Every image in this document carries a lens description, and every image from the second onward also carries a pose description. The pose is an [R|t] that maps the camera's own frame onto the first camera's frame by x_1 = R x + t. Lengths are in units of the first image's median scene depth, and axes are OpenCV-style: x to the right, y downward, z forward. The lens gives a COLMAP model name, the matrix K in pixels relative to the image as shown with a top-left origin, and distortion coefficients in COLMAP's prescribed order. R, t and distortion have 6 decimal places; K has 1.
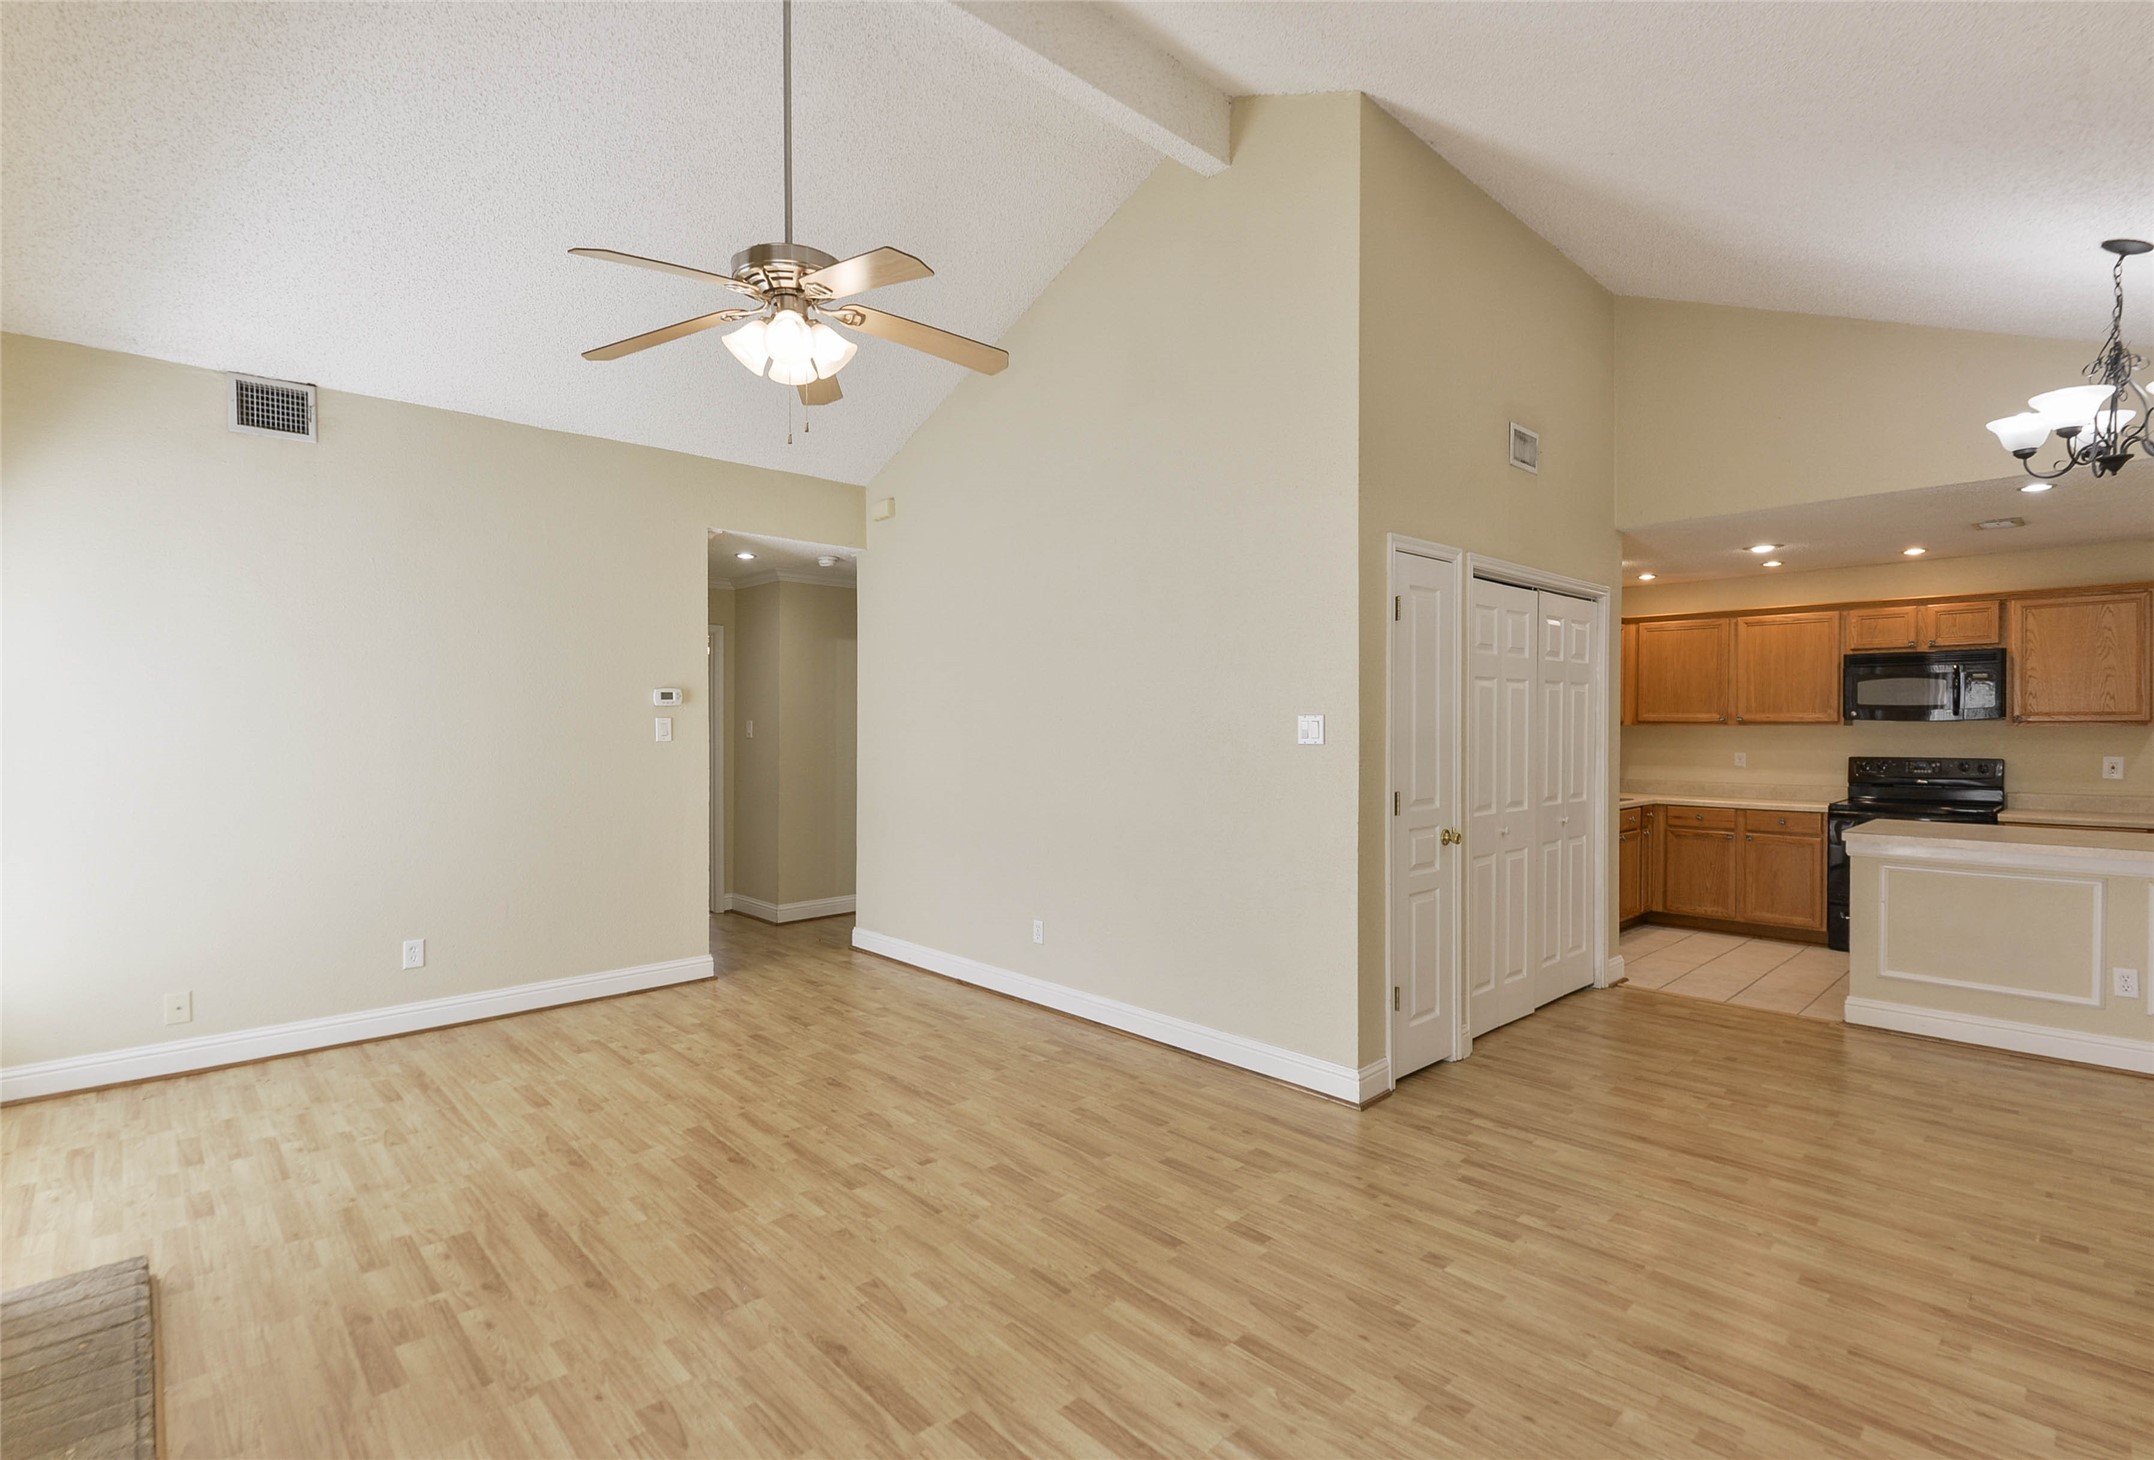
lens RADIAL K [[991.8, 0, 1057.1], [0, 991.8, 732.4], [0, 0, 1]] dist [-0.003489, -0.003368]
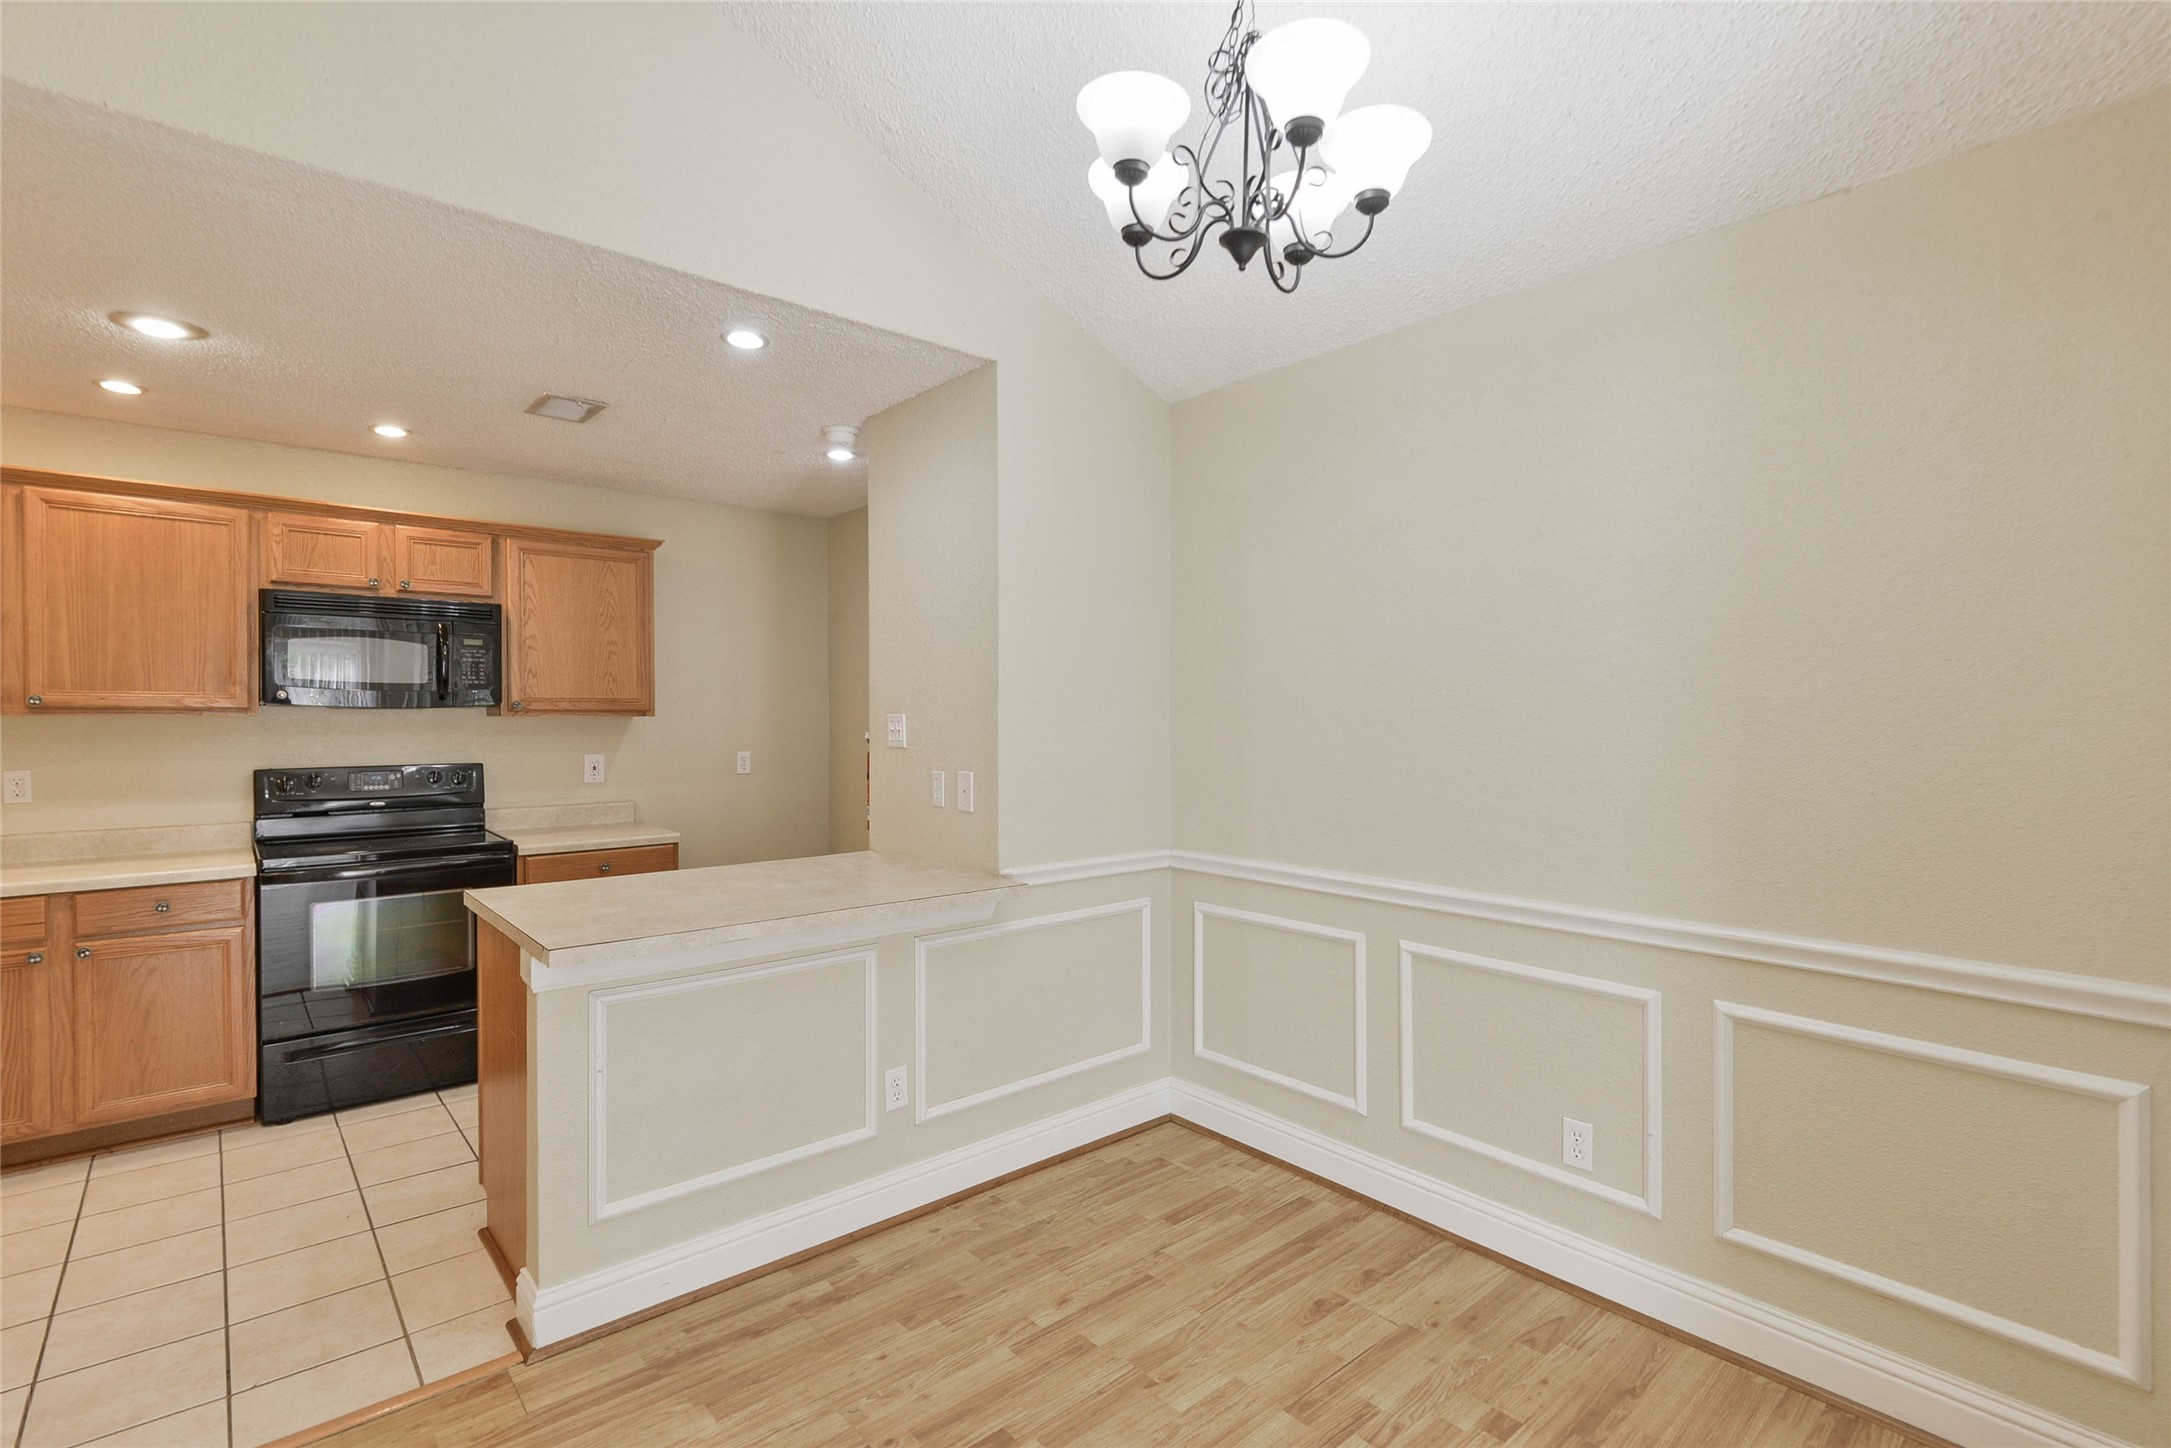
lens RADIAL K [[999.6, 0, 1094.3], [0, 999.6, 725.3], [0, 0, 1]] dist [-0.003489, -0.003368]
pose [[-0.000938, -0.014425, 0.999896, 0.377335], [0.000638, 0.999896, 0.014426, -0.015104], [-0.999999, 0.000652, -0.000929, 0.860604]]
